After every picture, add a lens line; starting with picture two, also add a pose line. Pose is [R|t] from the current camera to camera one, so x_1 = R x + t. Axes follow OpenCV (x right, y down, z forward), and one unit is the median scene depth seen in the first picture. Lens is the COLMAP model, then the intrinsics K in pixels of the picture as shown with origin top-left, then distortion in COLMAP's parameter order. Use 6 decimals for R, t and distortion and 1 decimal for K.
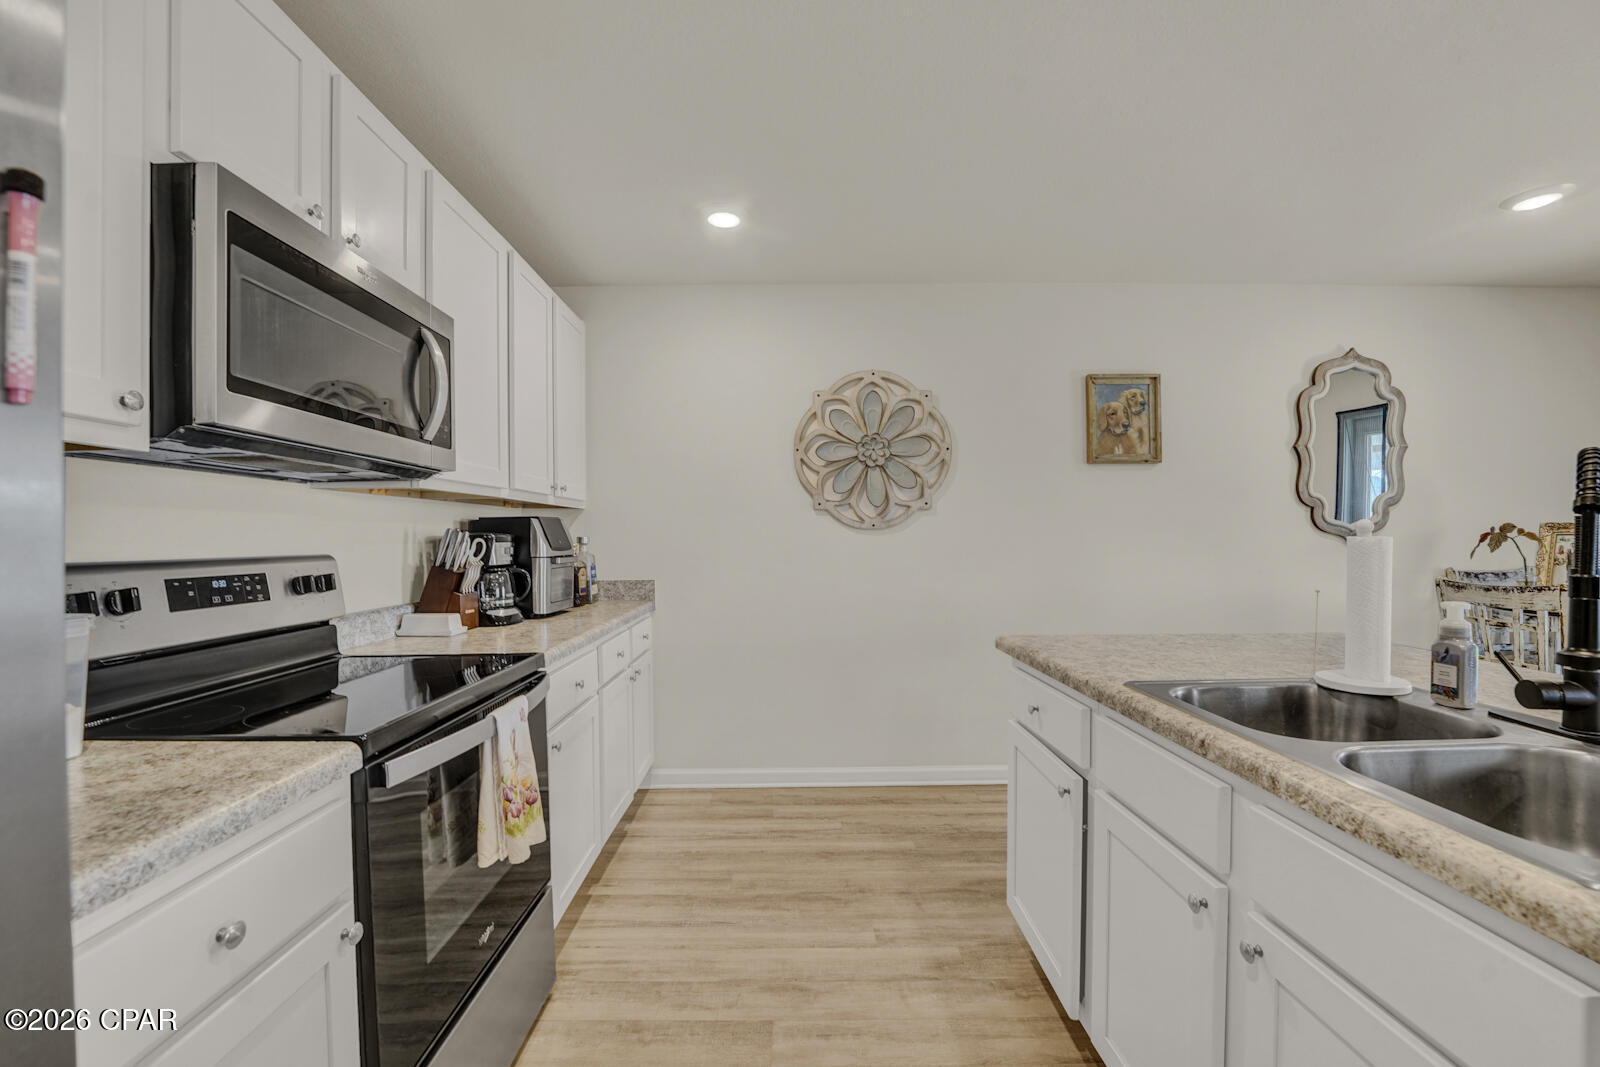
lens RADIAL K [[660.2, 0, 786.4], [0, 660.2, 539.1], [0, 0, 1]] dist [-0.031713, 0.004466]
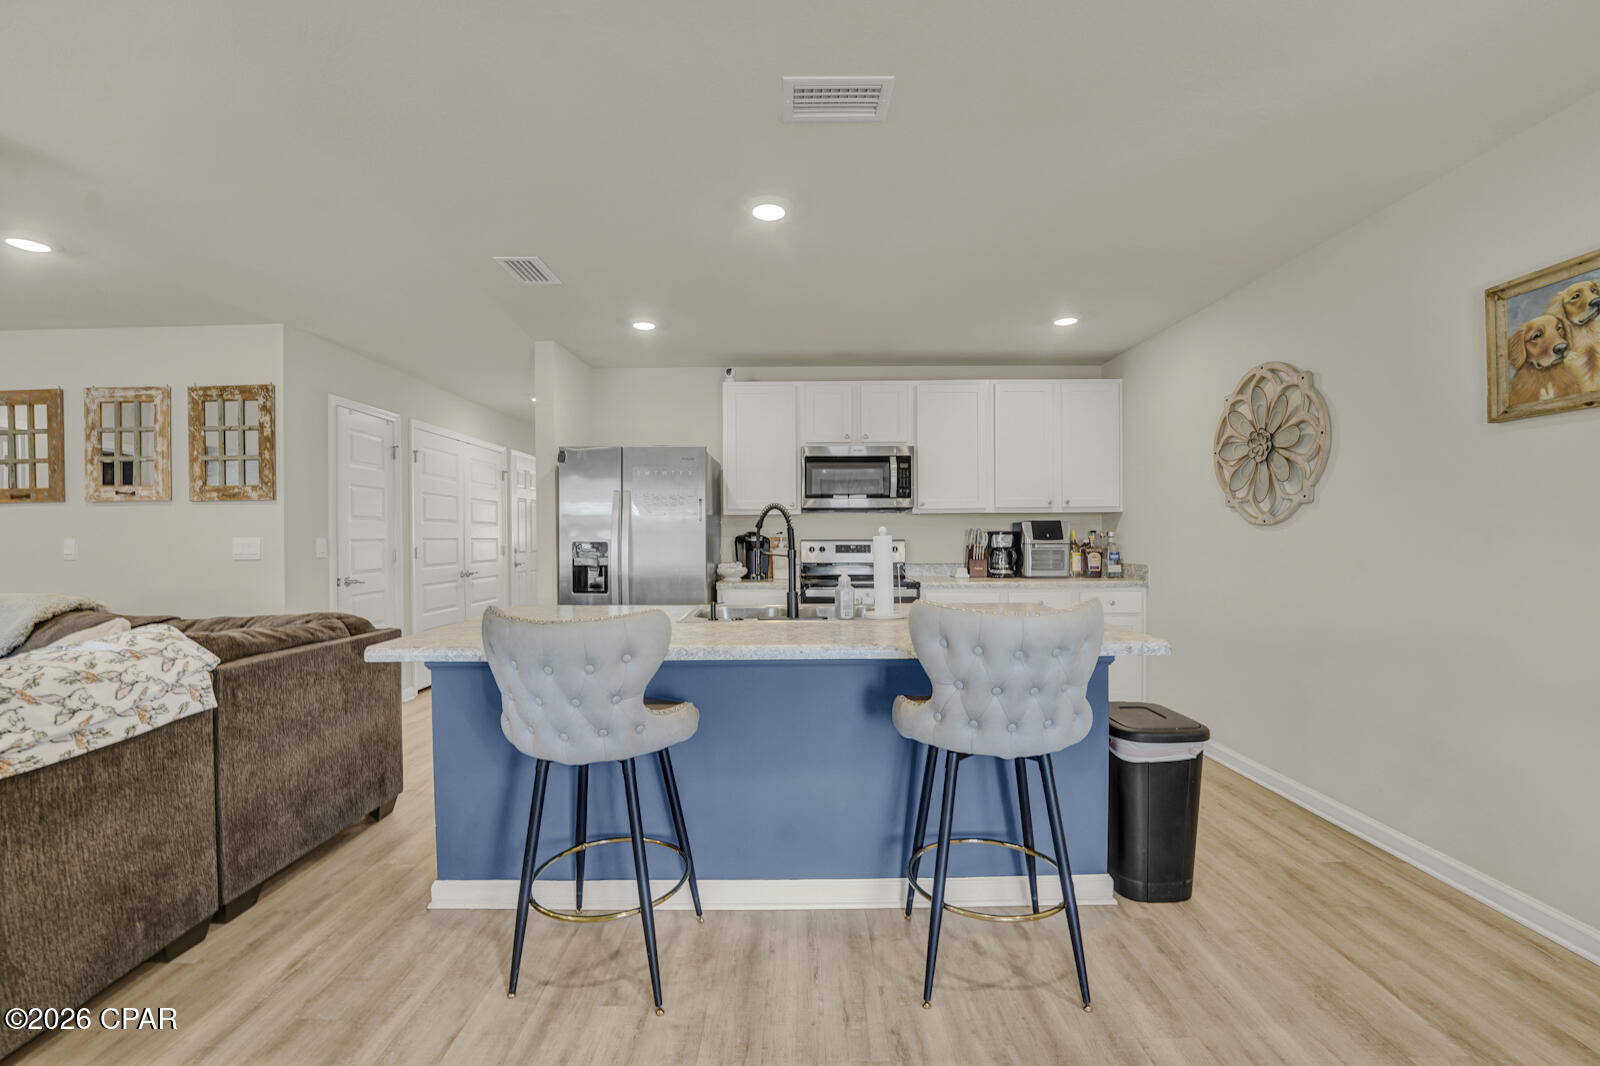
lens RADIAL K [[661.9, 0, 786.5], [0, 661.9, 539.3], [0, 0, 1]] dist [-0.029452, 0.003175]
pose [[-0.008933, 0.013658, -0.999867, 1.124319], [0.000908, 0.999906, 0.013651, -0.007873], [0.999960, -0.000786, -0.008944, 0.296074]]
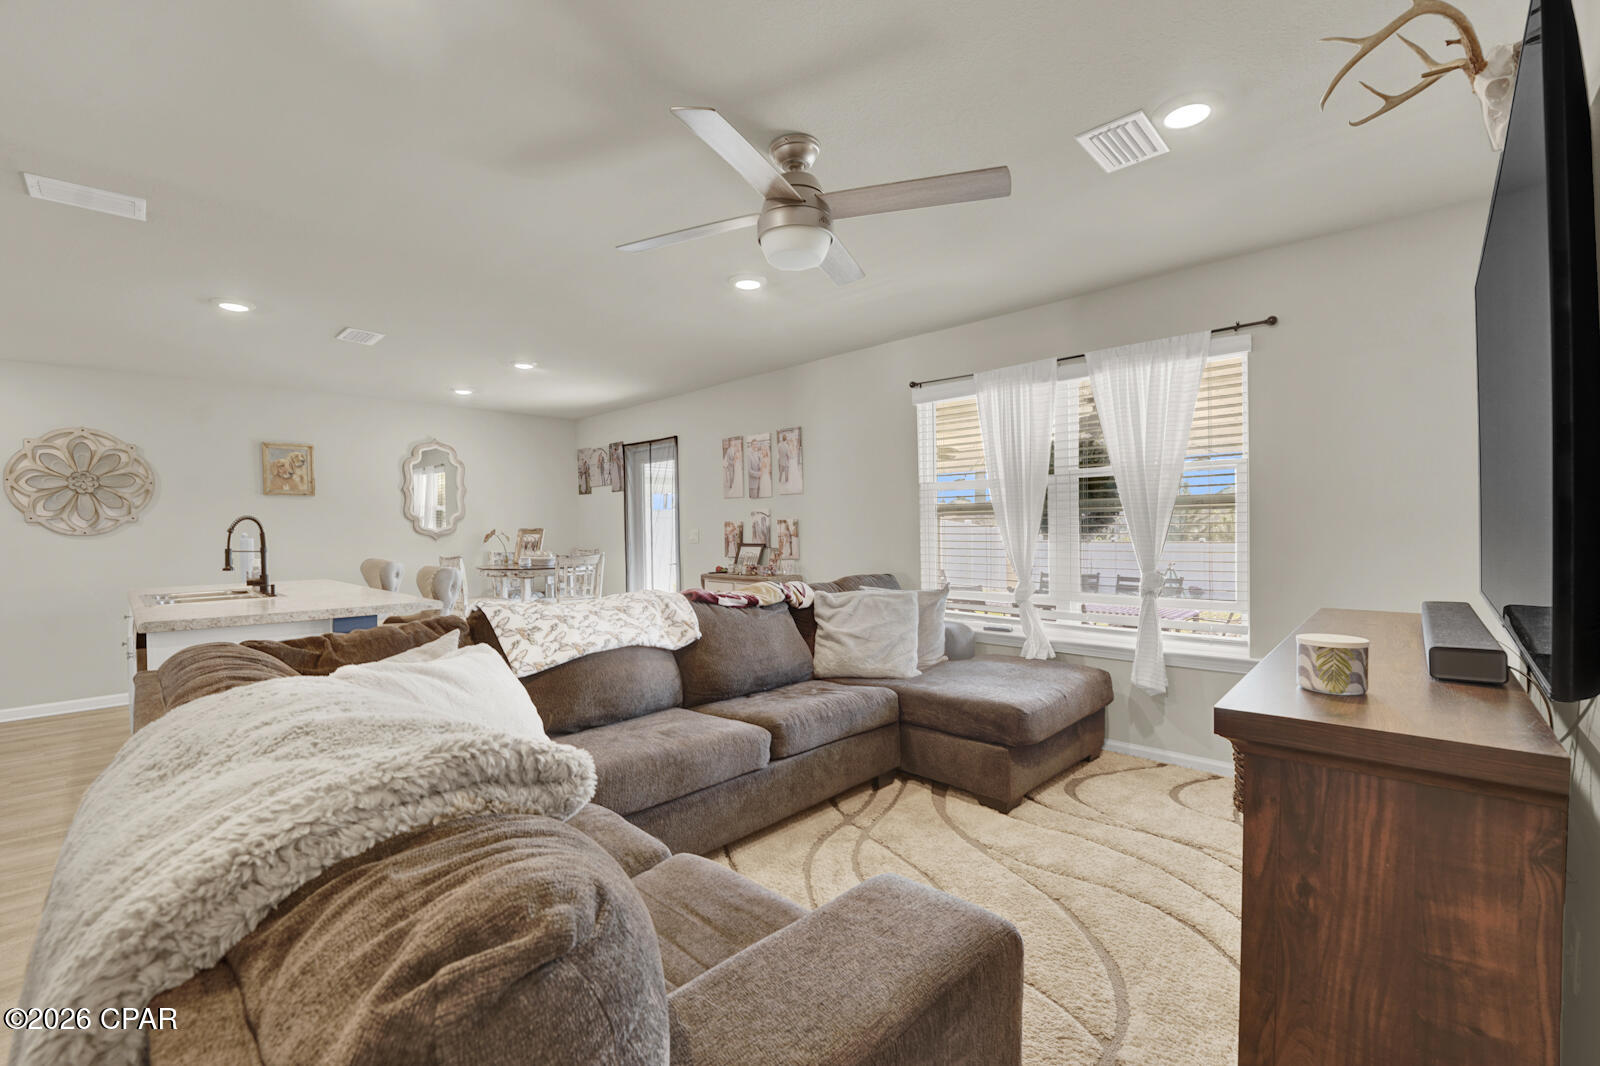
lens RADIAL K [[661.9, 0, 786.5], [0, 661.9, 539.3], [0, 0, 1]] dist [-0.029452, 0.003175]
pose [[0.699393, -0.016699, 0.714542, 0.205960], [0.014961, 0.999850, 0.008723, 0.004210], [-0.714581, 0.004590, 0.699538, -1.135139]]
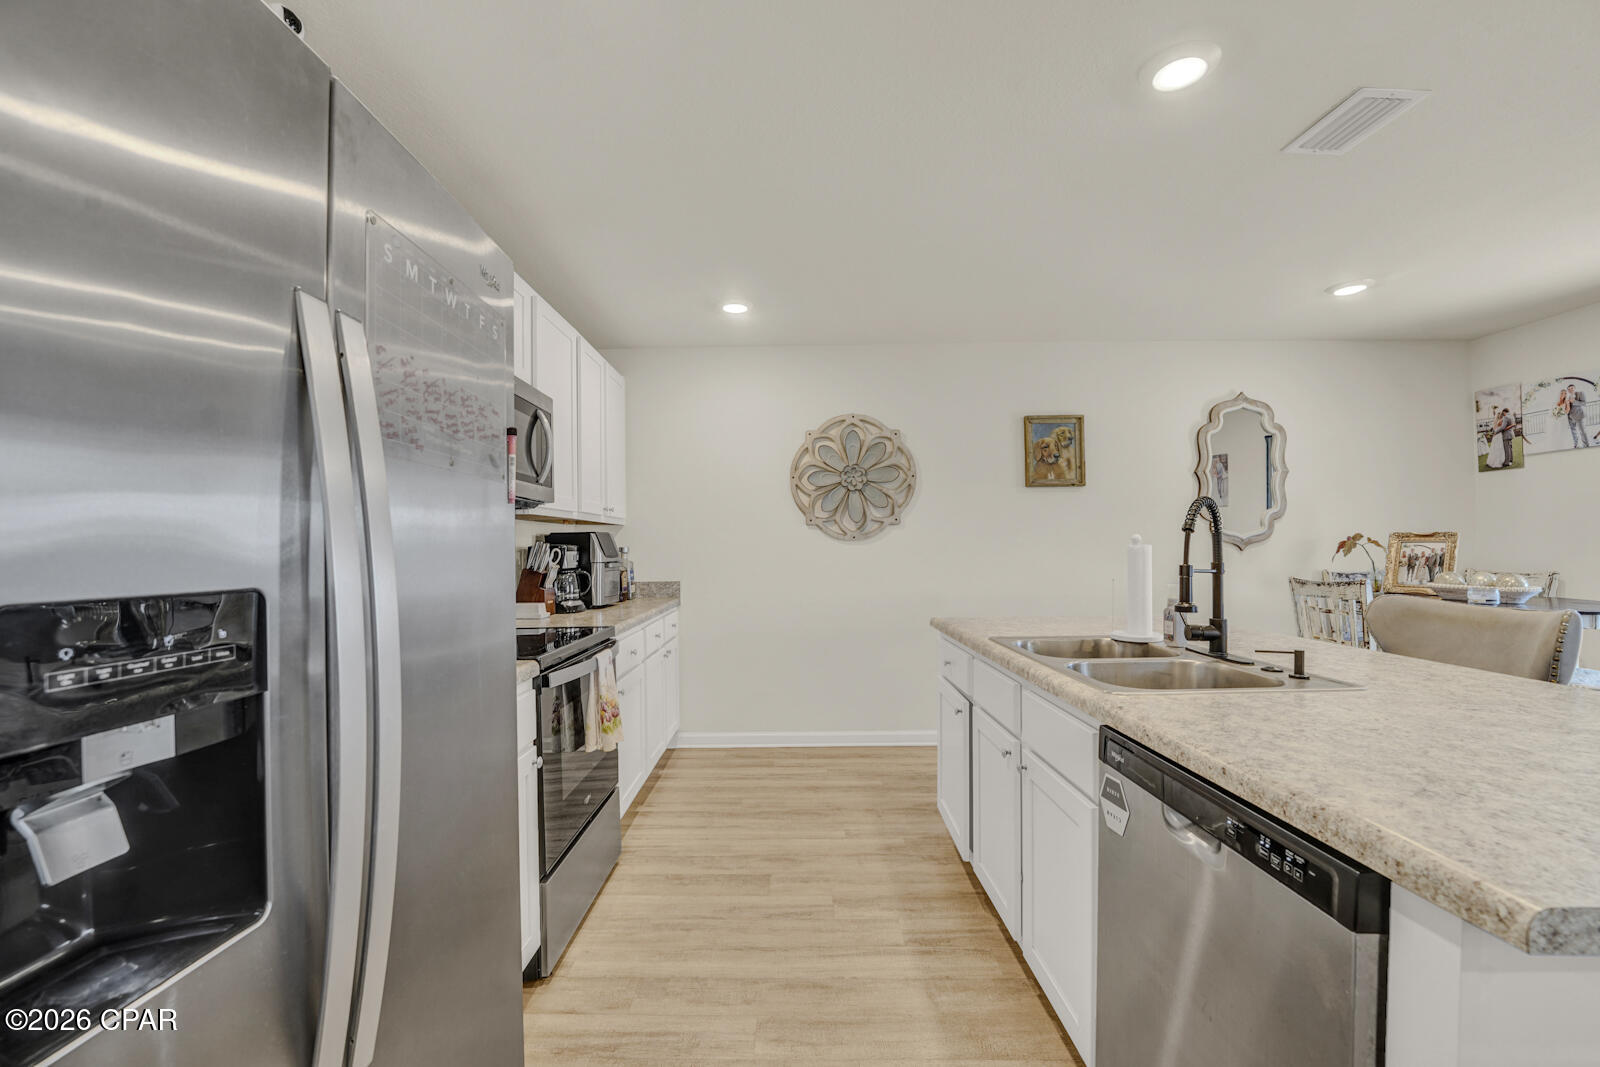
lens RADIAL K [[660.2, 0, 786.4], [0, 660.2, 539.1], [0, 0, 1]] dist [-0.031713, 0.004466]
pose [[0.999919, -0.003784, -0.012155, 0.018751], [0.003602, 0.999881, -0.014992, 0.001130], [0.012210, 0.014947, 0.999814, -0.257087]]
